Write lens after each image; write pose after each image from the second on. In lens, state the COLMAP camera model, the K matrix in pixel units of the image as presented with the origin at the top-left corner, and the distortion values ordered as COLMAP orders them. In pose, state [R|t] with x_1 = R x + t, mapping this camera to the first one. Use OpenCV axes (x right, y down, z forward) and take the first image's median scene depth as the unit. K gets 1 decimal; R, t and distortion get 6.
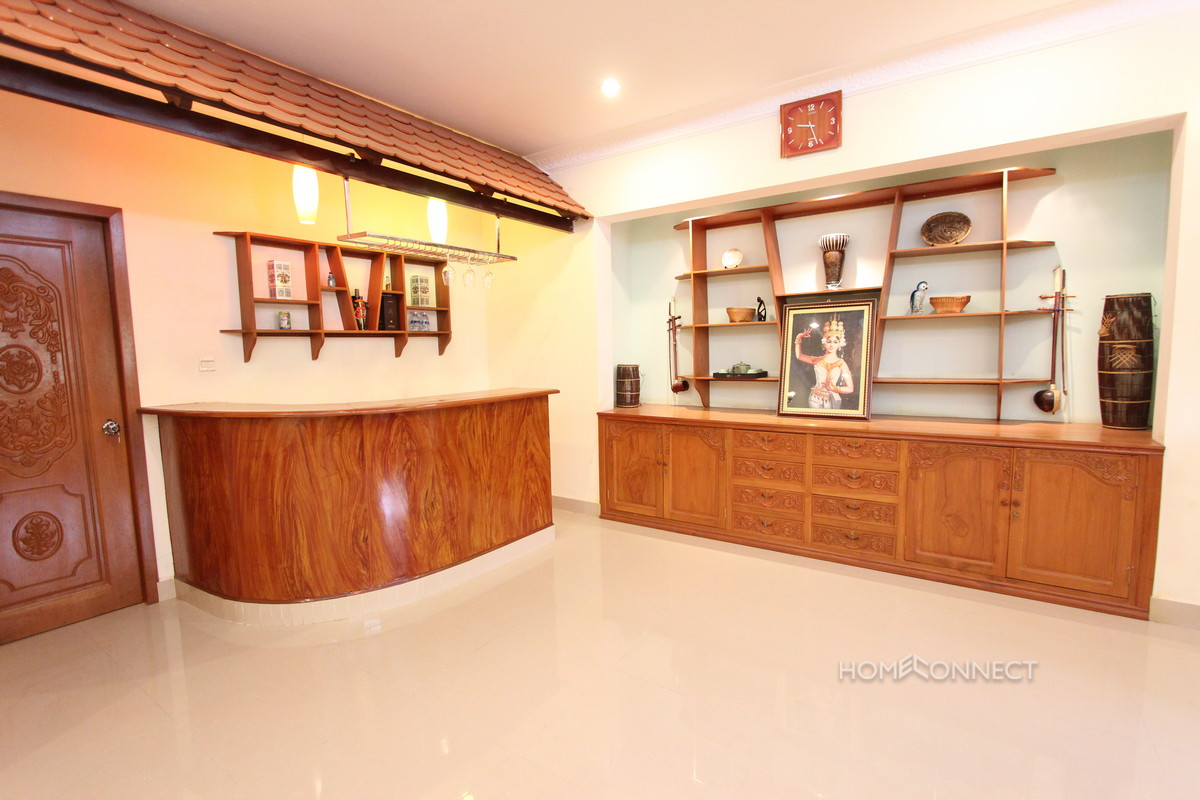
lens RADIAL K [[555.8, 0, 582.0], [0, 555.8, 396.5], [0, 0, 1]] dist [-0.000656, 0.000012]
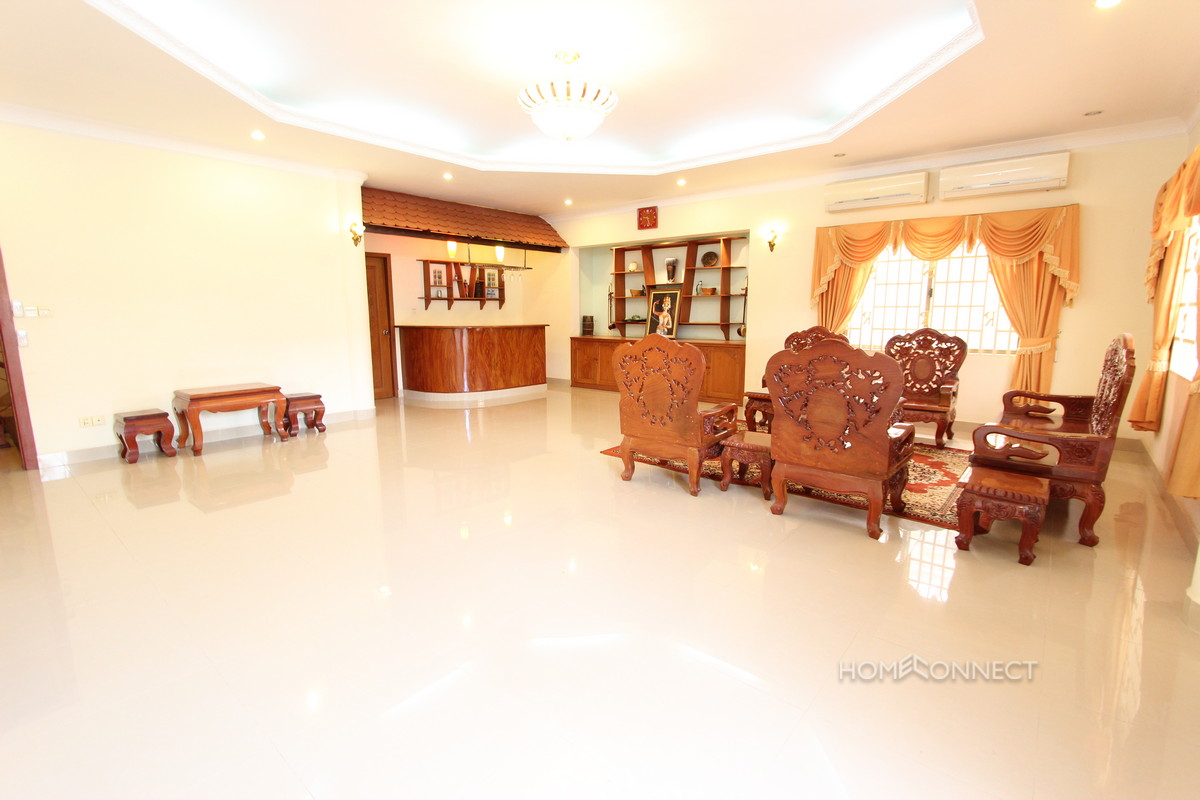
lens RADIAL K [[555.8, 0, 582.0], [0, 555.8, 396.5], [0, 0, 1]] dist [-0.000656, 0.000012]
pose [[0.994956, 0.033255, -0.094640, 0.329237], [-0.026729, 0.997230, 0.069409, 0.125111], [0.096686, -0.066529, 0.993089, -1.345377]]
